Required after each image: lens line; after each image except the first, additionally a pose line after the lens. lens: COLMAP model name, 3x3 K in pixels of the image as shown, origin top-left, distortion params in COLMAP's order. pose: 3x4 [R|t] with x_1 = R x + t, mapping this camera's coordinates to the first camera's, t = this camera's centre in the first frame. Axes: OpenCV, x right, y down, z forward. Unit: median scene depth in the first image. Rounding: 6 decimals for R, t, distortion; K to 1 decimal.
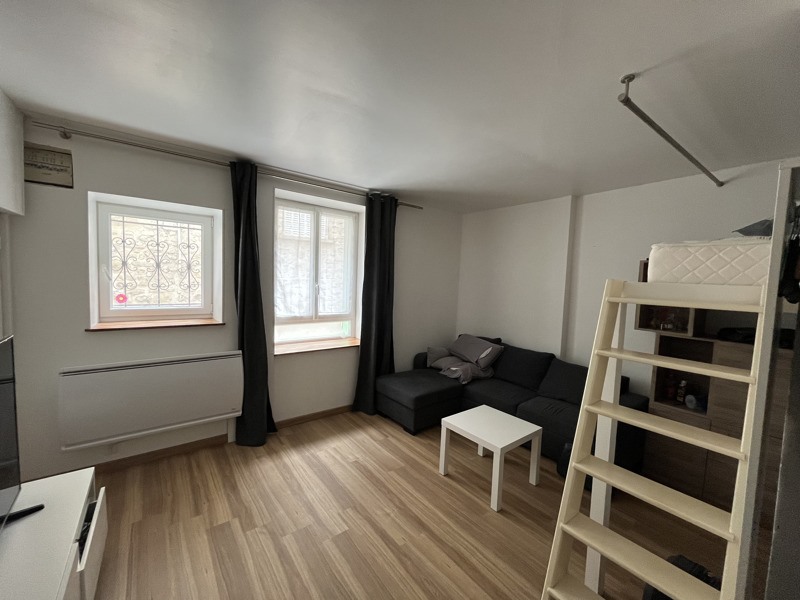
lens RADIAL K [[321.4, 0, 399.3], [0, 321.4, 297.8], [0, 0, 1]] dist [-0.008177, 0.001309]
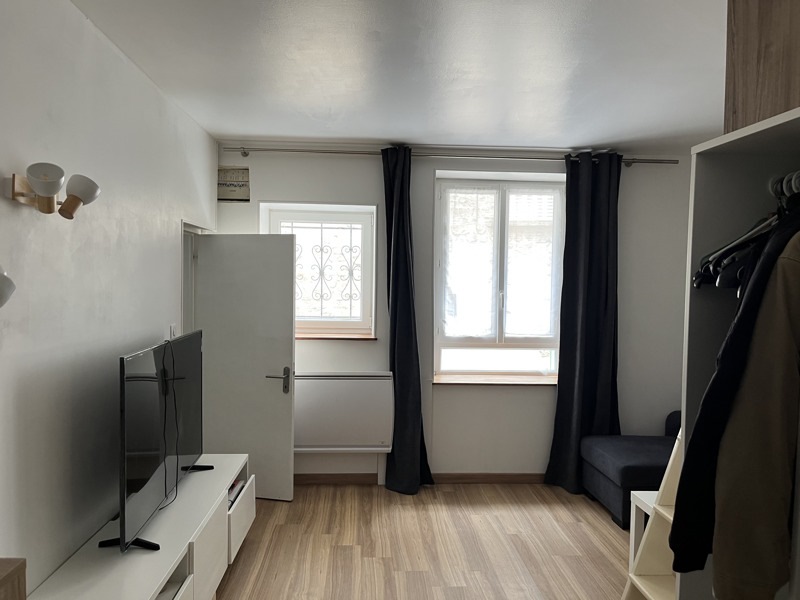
lens RADIAL K [[604.3, 0, 400.4], [0, 604.3, 301.2], [0, 0, 1]] dist [0.046619, -0.007113]
pose [[0.826858, -0.005554, -0.562383, 0.402349], [-0.019462, 0.999070, -0.038480, 0.041765], [0.562073, 0.042763, 0.825981, -0.282872]]
